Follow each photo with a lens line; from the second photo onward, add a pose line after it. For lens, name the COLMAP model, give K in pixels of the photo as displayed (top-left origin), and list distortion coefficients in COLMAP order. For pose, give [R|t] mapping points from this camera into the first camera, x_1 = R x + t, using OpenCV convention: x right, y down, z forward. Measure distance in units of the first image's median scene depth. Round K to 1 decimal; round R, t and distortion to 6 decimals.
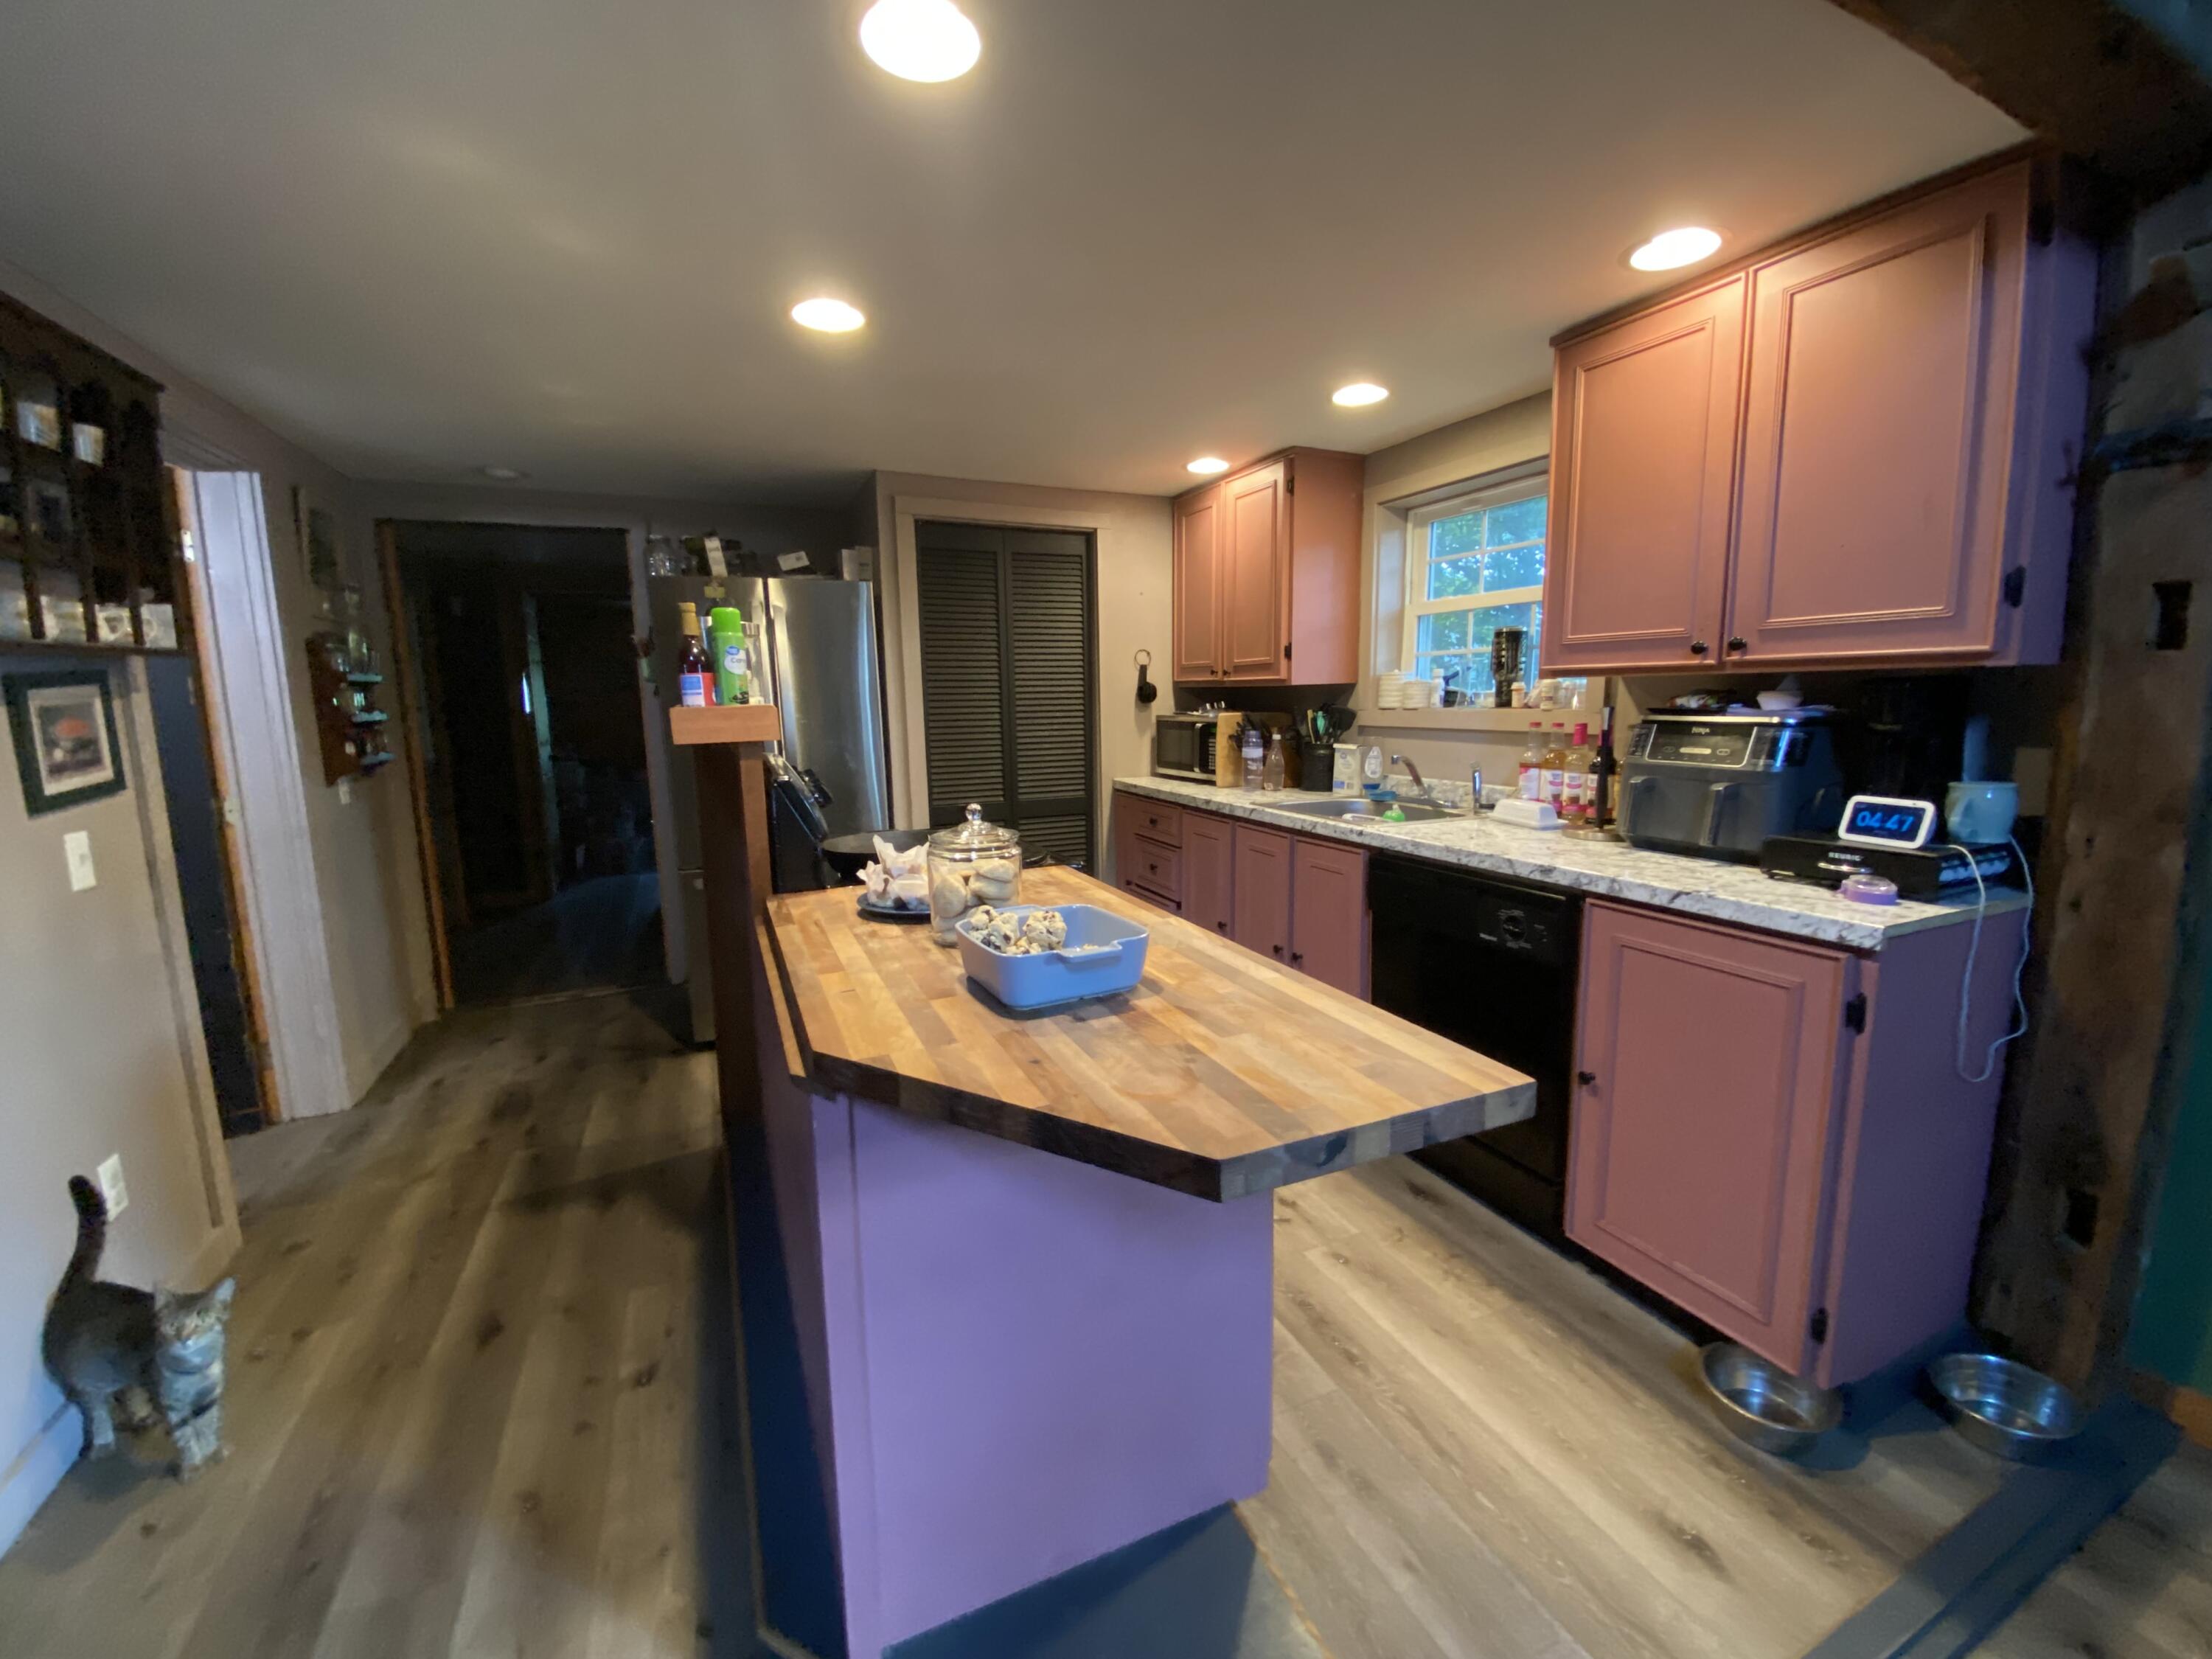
lens RADIAL K [[898.1, 0, 1097.1], [0, 898.1, 827.0], [0, 0, 1]] dist [0.010971, -0.015104]
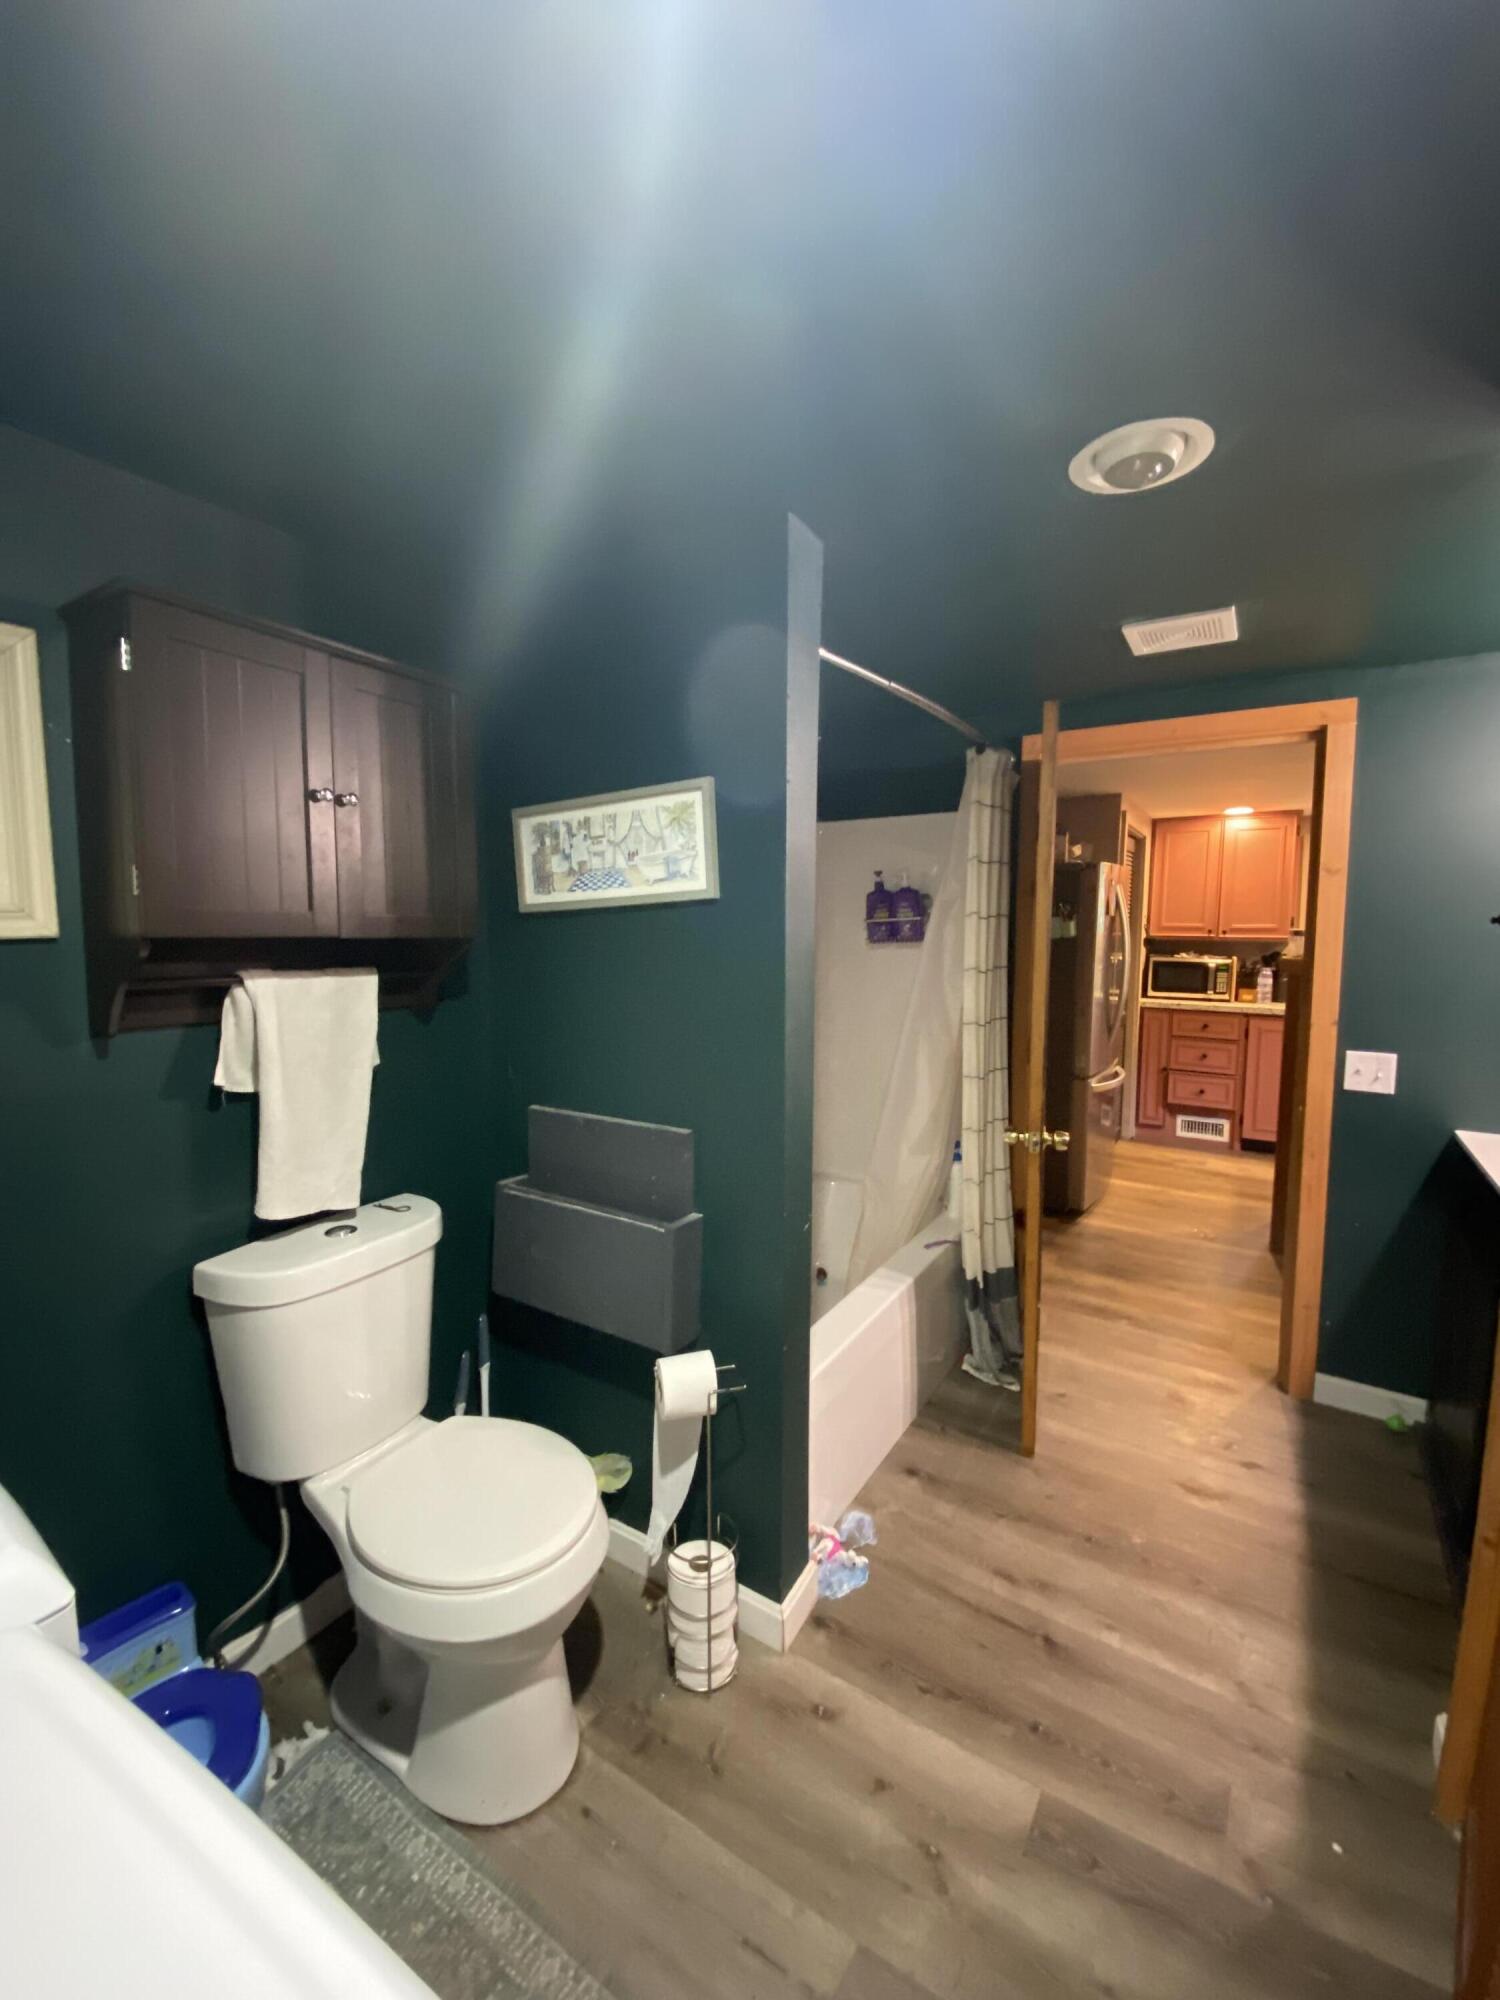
lens RADIAL K [[812.0, 0, 763.5], [0, 812.0, 996.0], [0, 0, 1]] dist [0.010971, -0.015104]
pose [[0.827423, -0.034057, 0.560545, -2.678384], [0.067775, 0.996920, -0.039473, -0.107678], [-0.557474, 0.070652, 0.827183, 0.483820]]
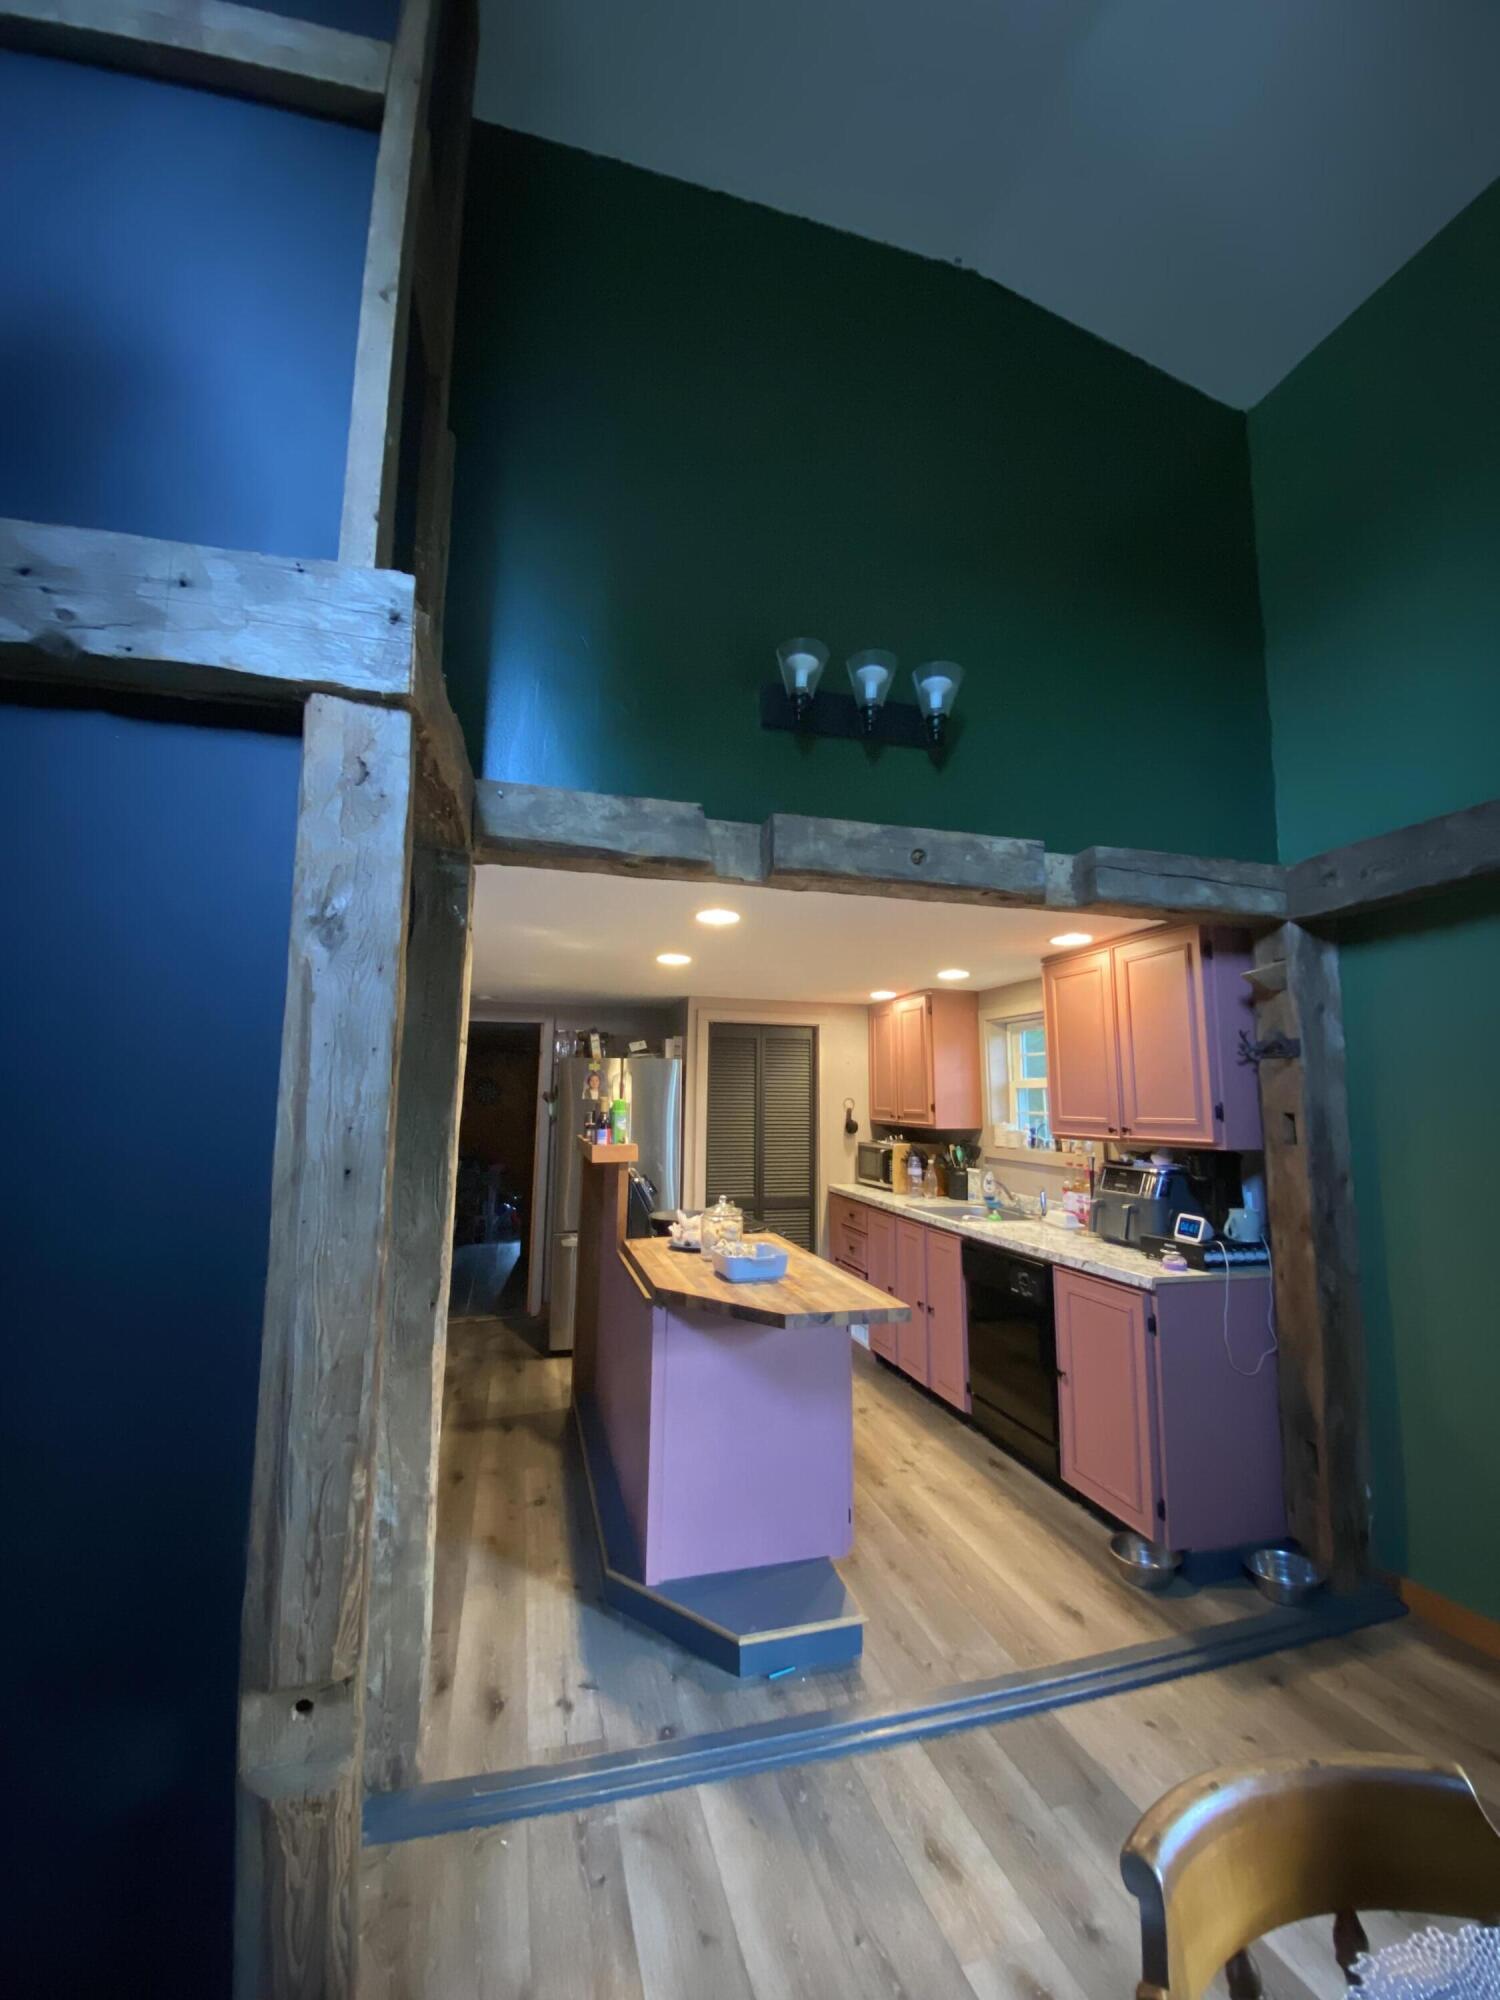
lens RADIAL K [[812.0, 0, 742.6], [0, 812.0, 987.7], [0, 0, 1]] dist [0.010971, -0.015104]
pose [[0.988347, 0.004151, -0.152159, 0.170009], [-0.046881, 0.959337, -0.278342, 0.027547], [0.144816, 0.282232, 0.948353, -0.833431]]
